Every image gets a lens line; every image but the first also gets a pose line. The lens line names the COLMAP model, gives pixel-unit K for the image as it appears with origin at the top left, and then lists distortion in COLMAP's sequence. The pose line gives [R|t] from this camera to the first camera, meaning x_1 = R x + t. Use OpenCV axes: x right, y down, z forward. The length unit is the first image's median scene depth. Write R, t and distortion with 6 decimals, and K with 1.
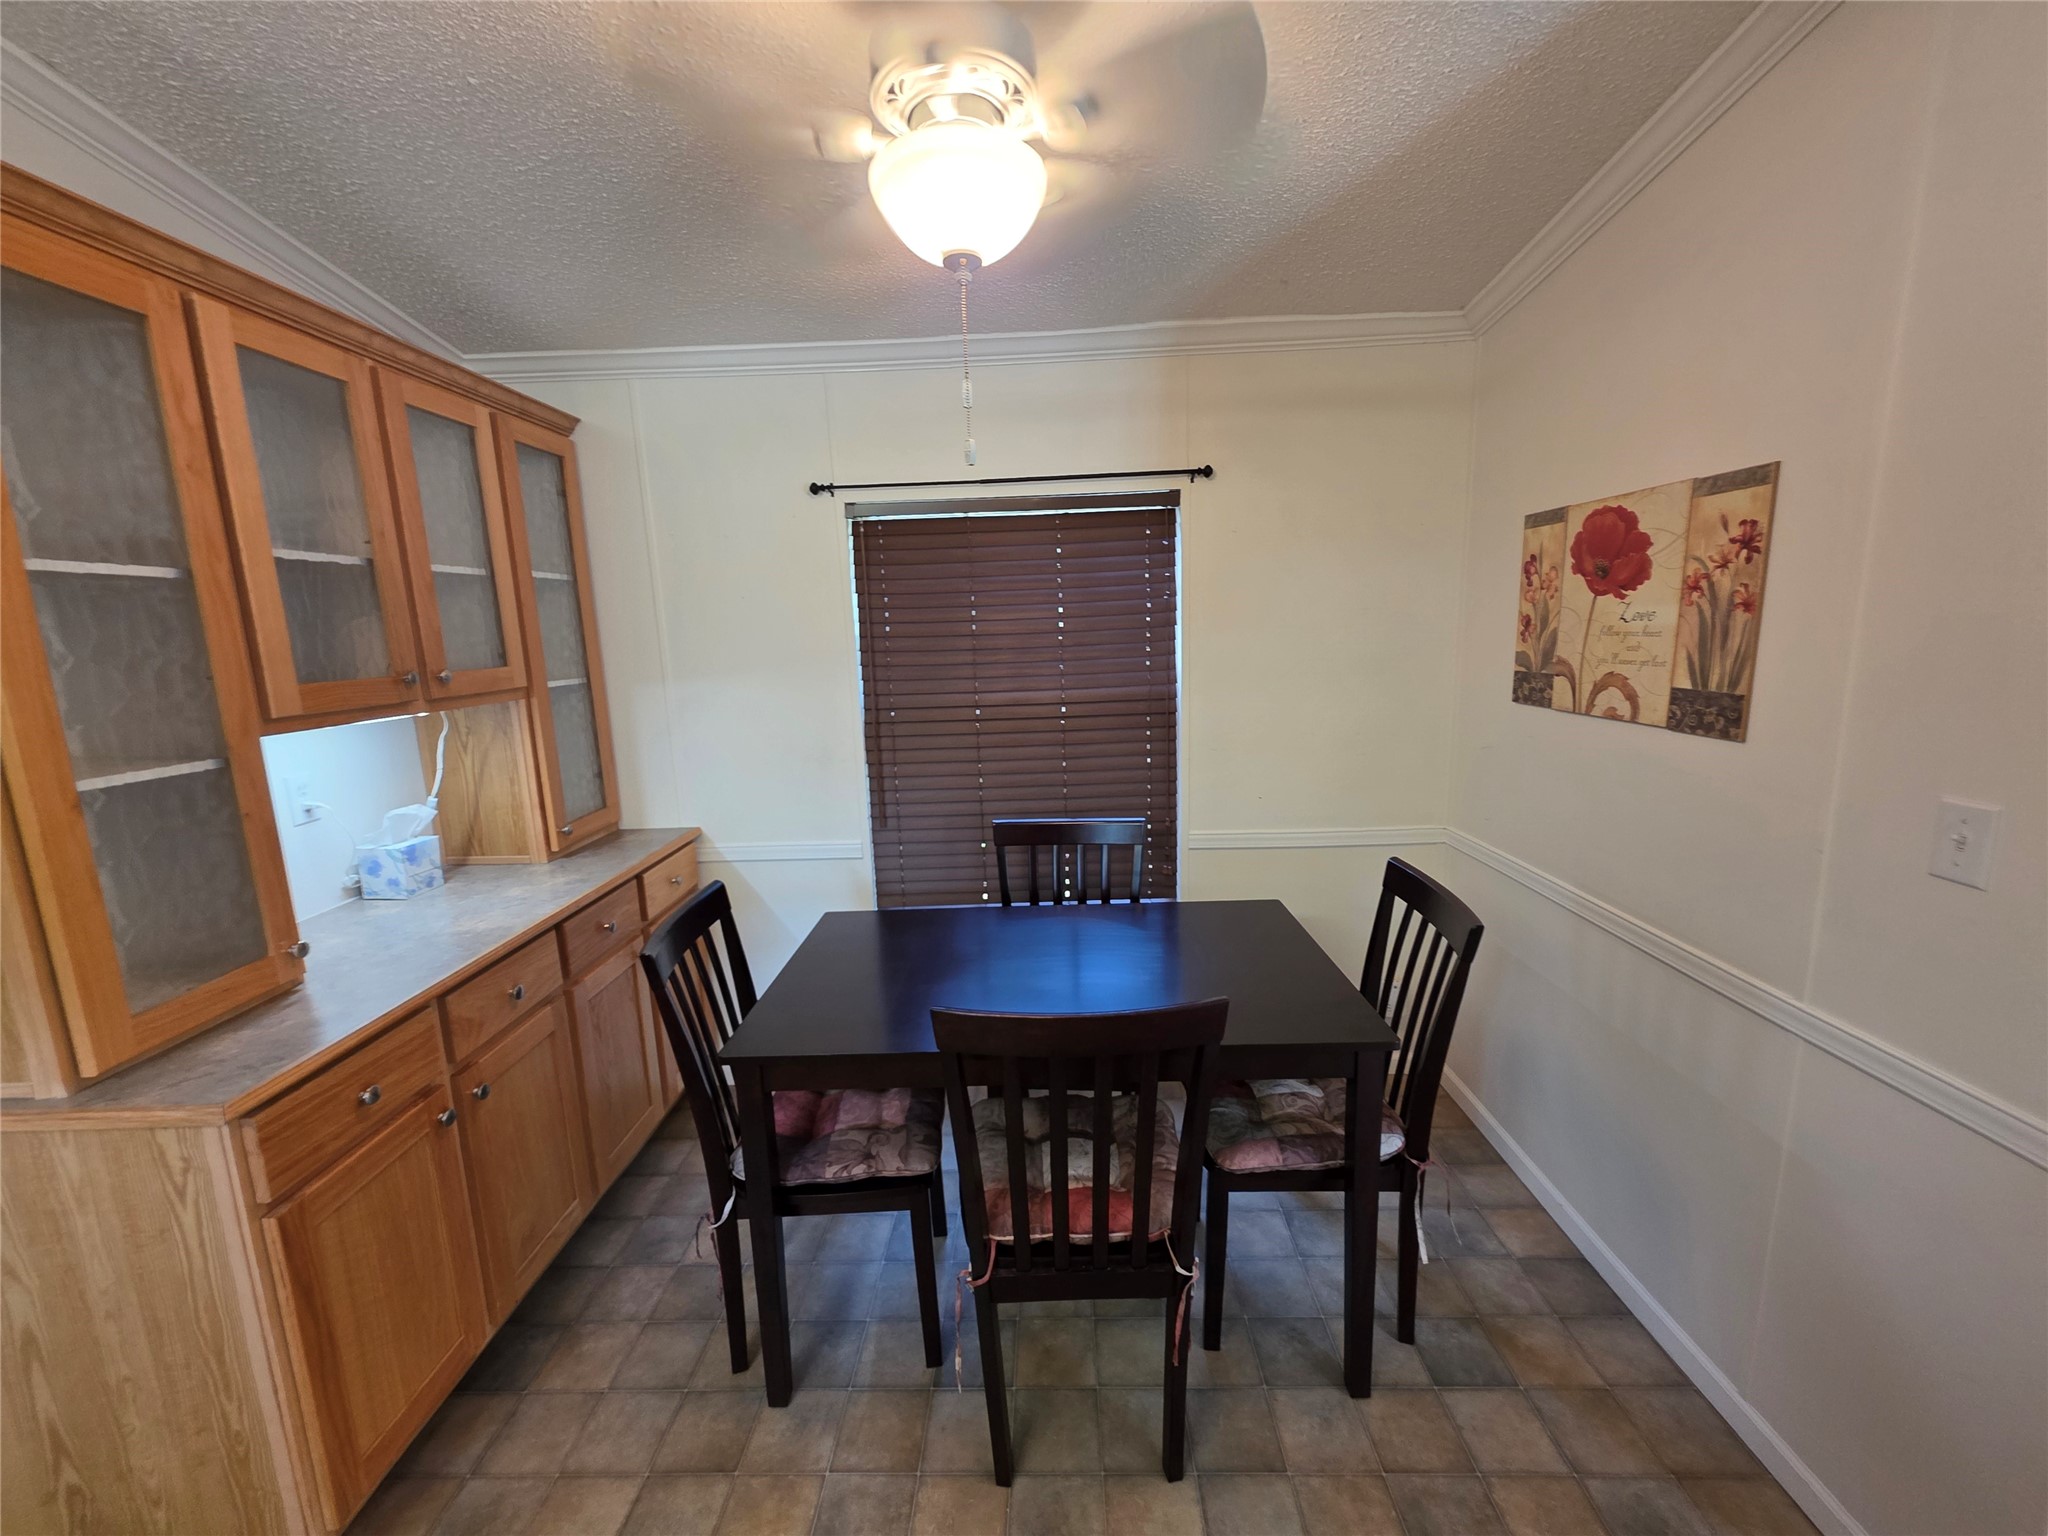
lens RADIAL K [[818.2, 0, 1022.7], [0, 818.2, 765.6], [0, 0, 1]] dist [0.005002, -0.001209]
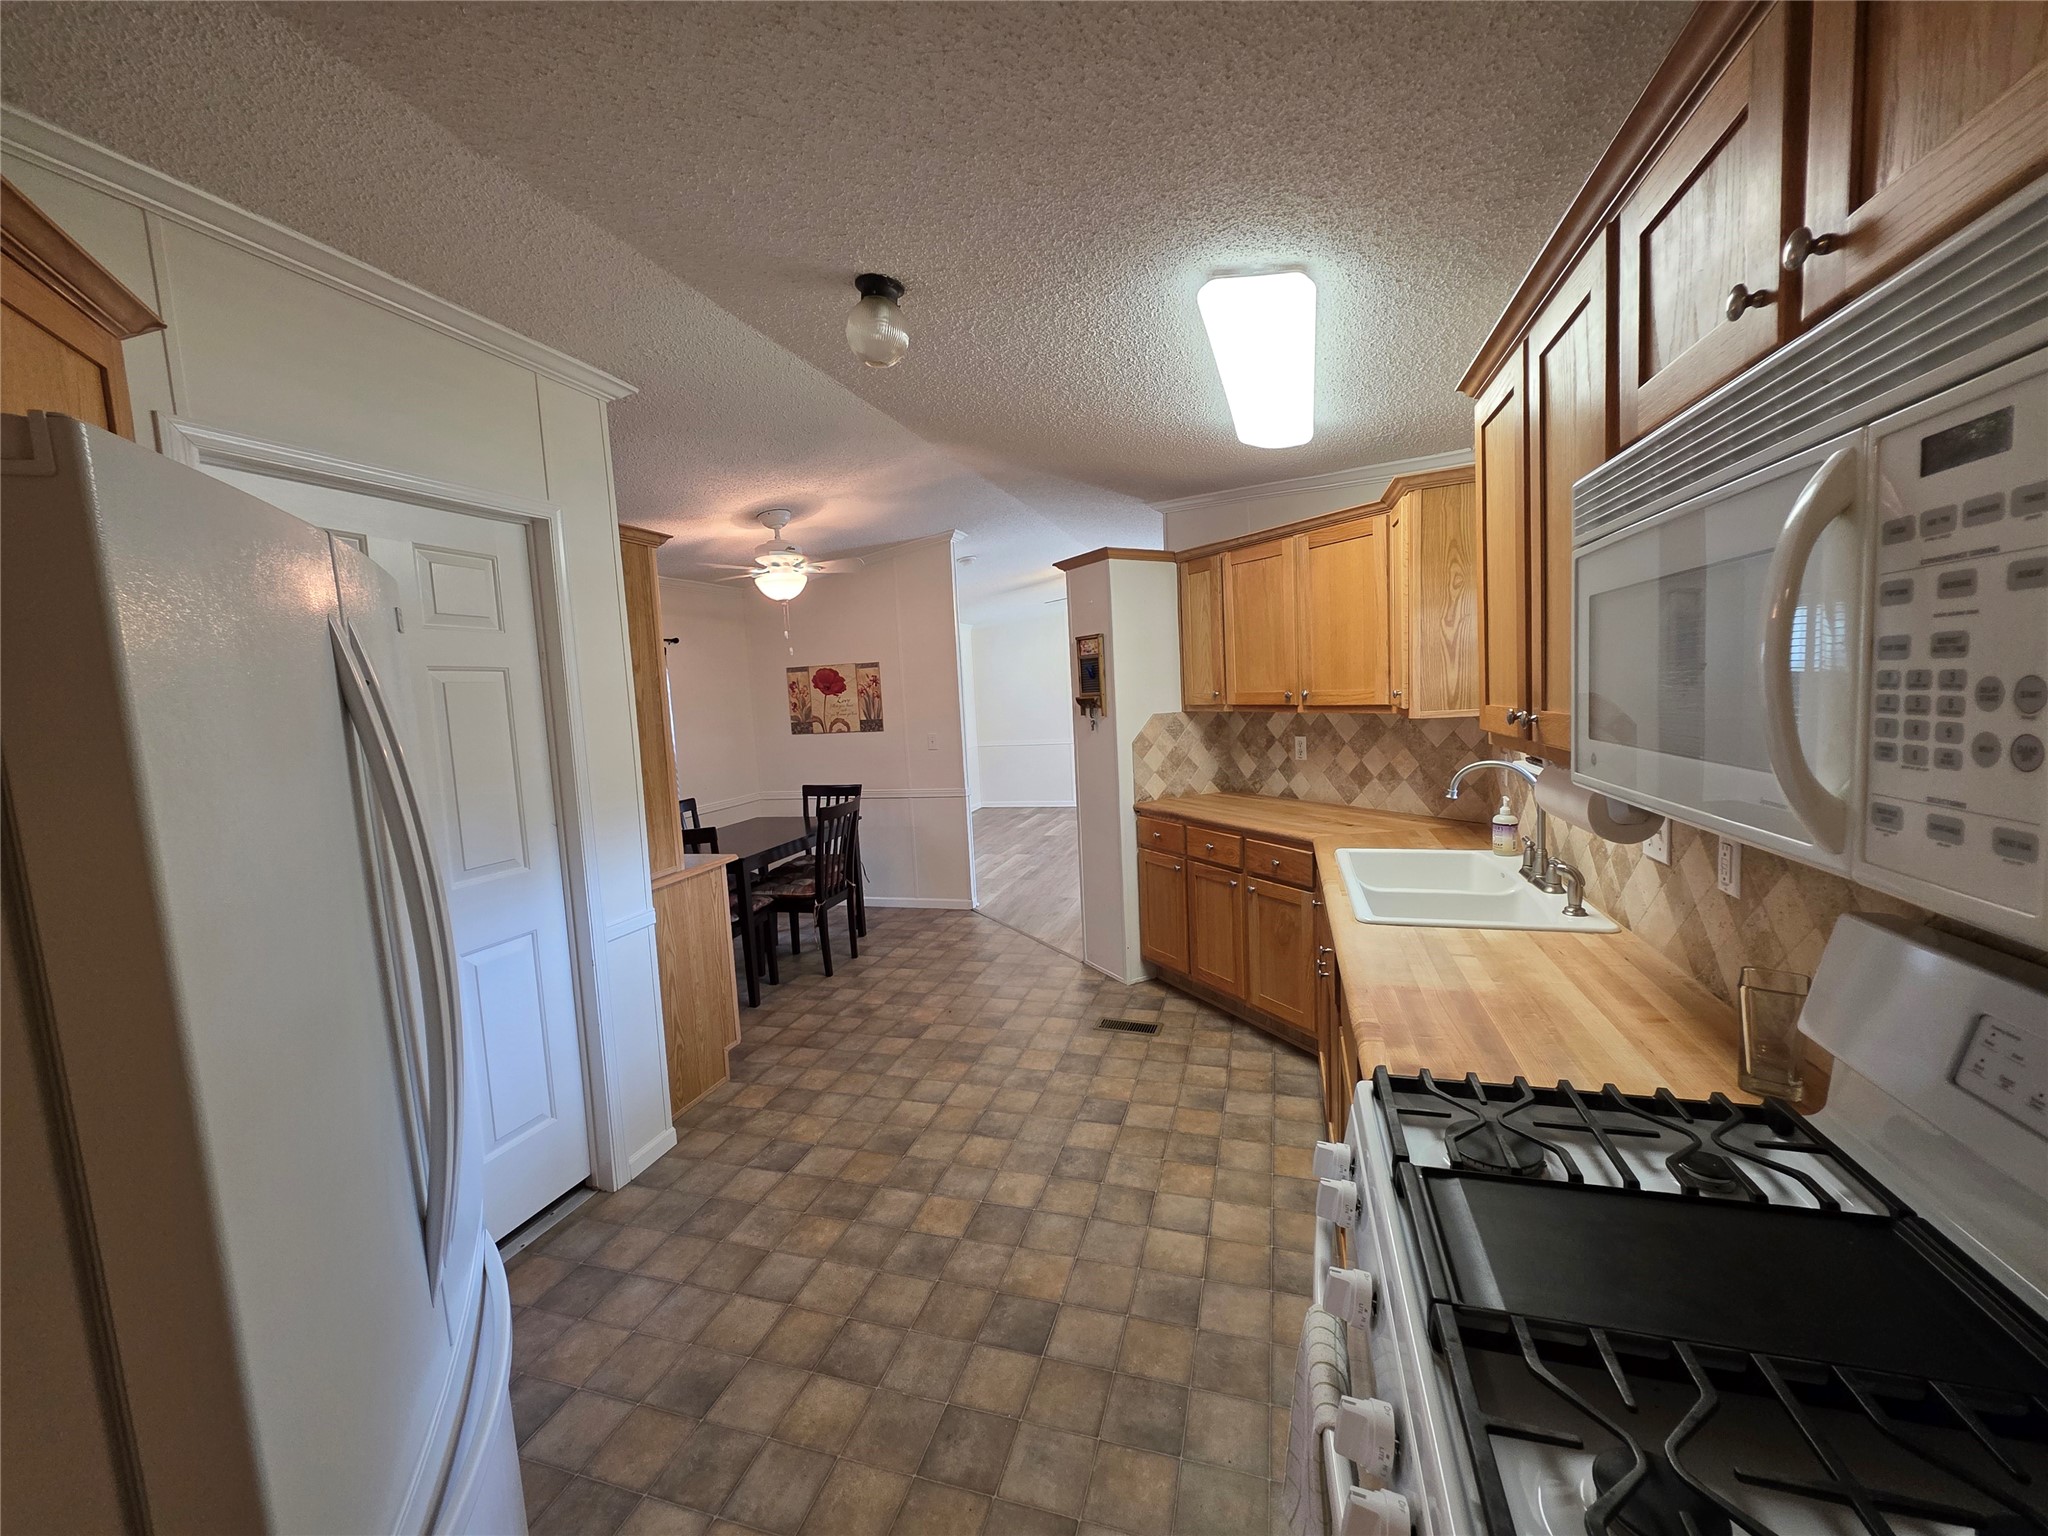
lens RADIAL K [[818.2, 0, 1027.5], [0, 818.2, 765.2], [0, 0, 1]] dist [0.005002, -0.001209]
pose [[0.267844, -0.078495, 0.960259, -2.278430], [0.209186, 0.977638, 0.021567, 0.160895], [-0.940479, 0.195096, 0.278275, -0.592618]]
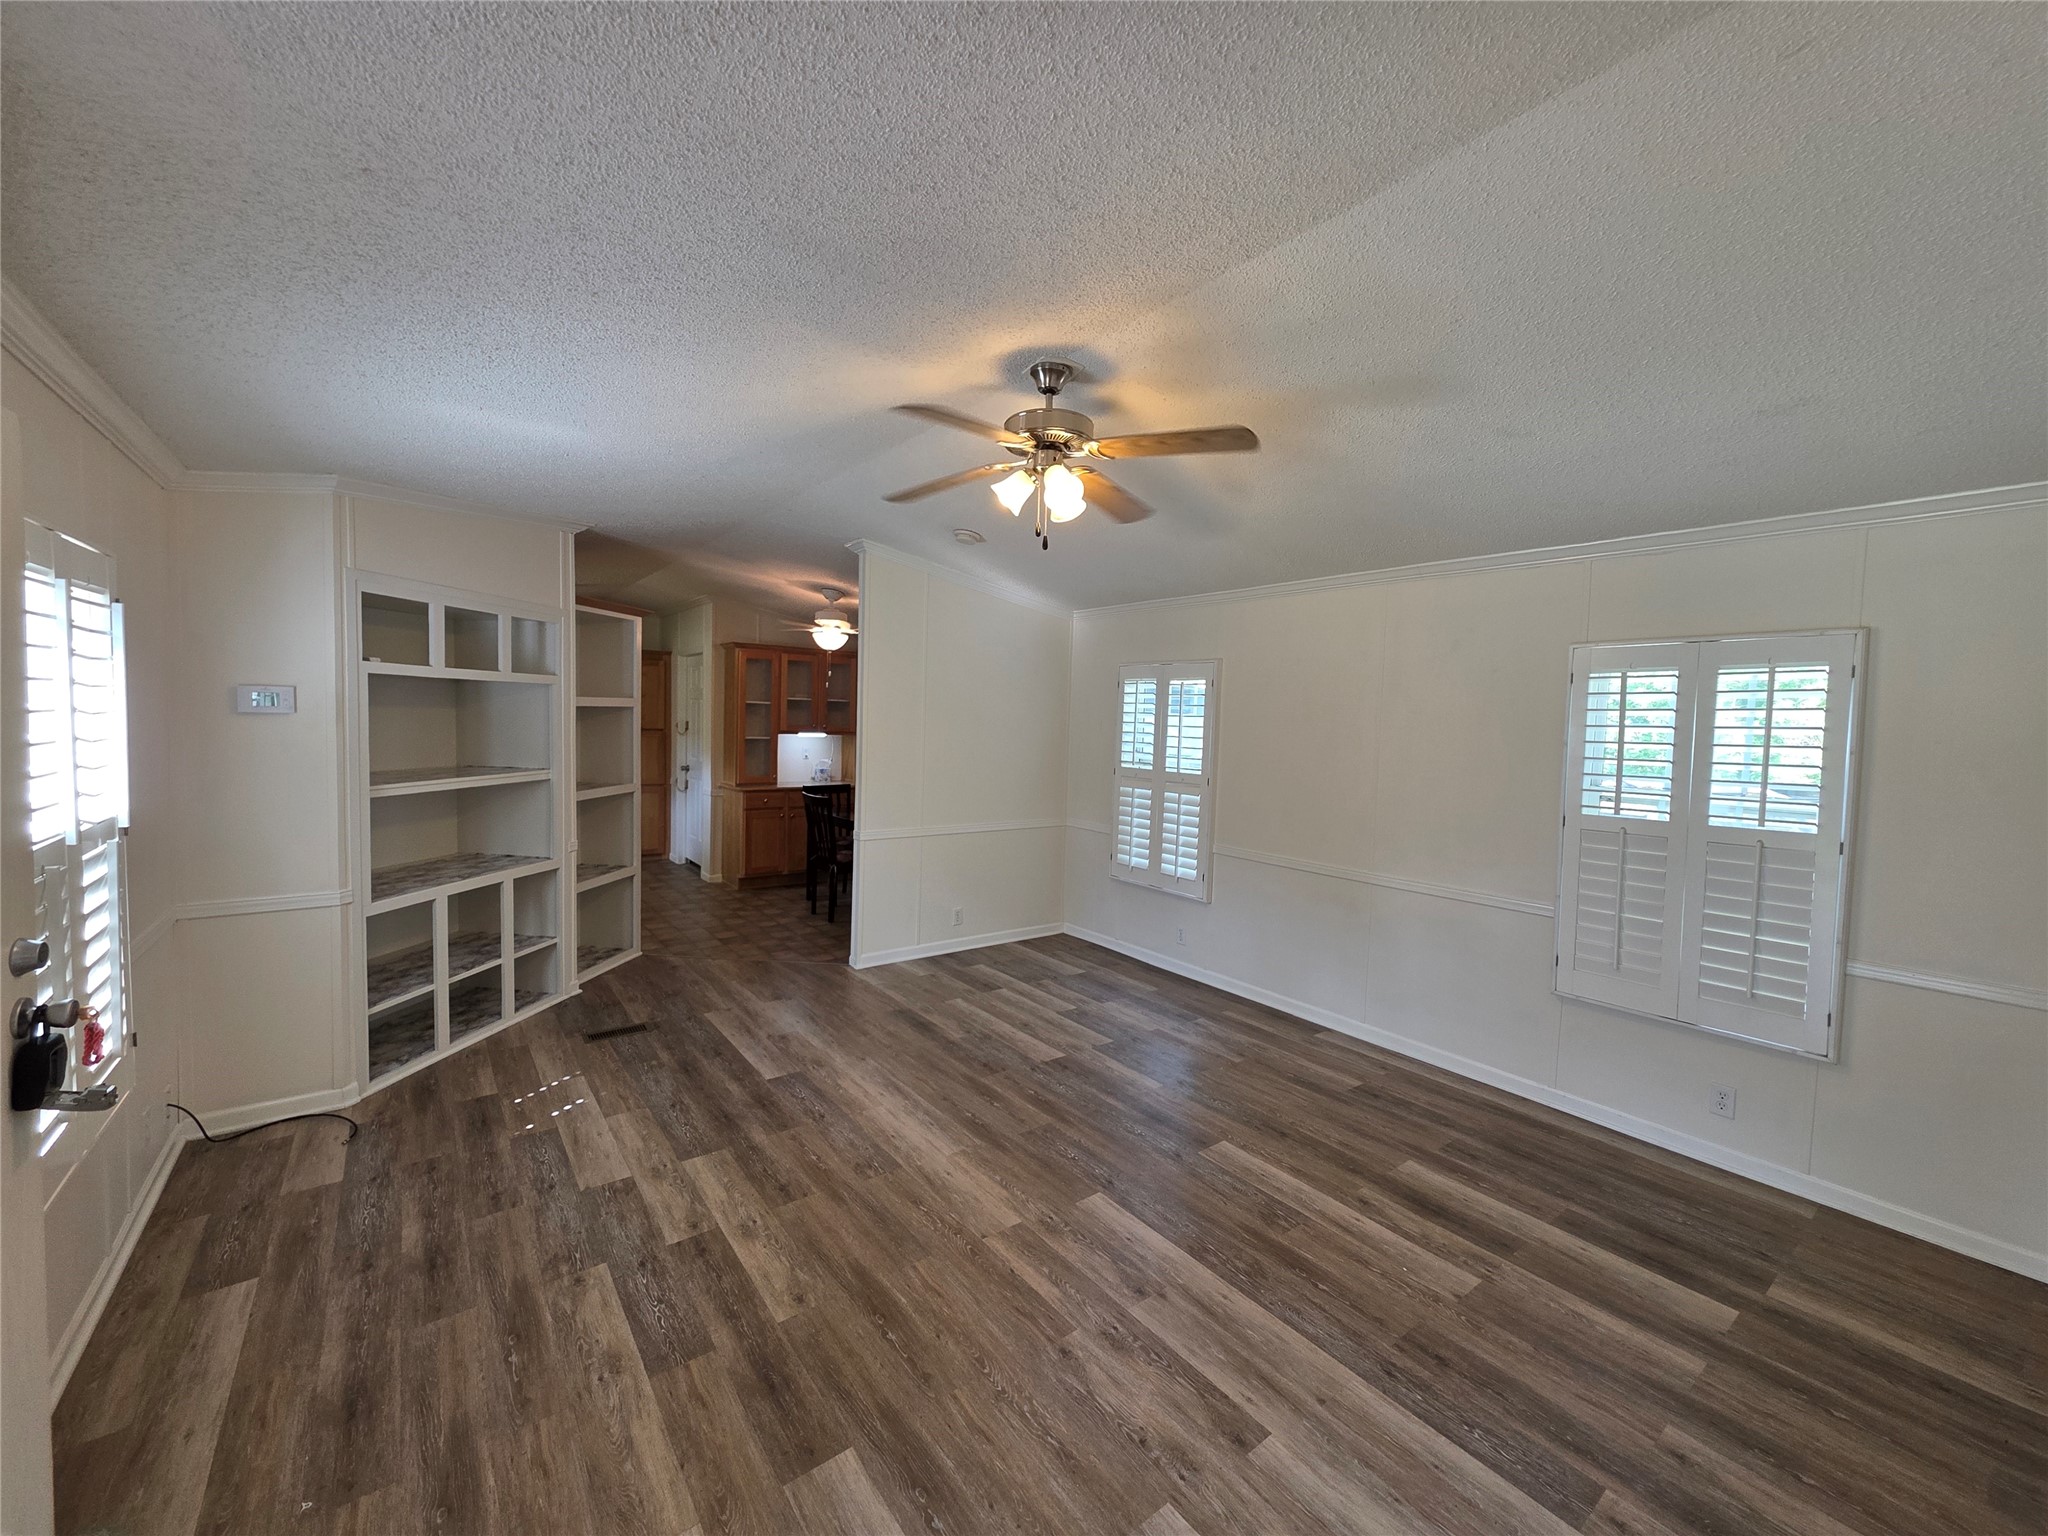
lens RADIAL K [[818.2, 0, 1027.5], [0, 818.2, 760.5], [0, 0, 1]] dist [0.005002, -0.001209]
pose [[0.622171, 0.085413, -0.778208, 3.372640], [-0.180040, 0.982999, -0.036050, 0.027400], [0.761898, 0.162538, 0.626971, -0.828483]]
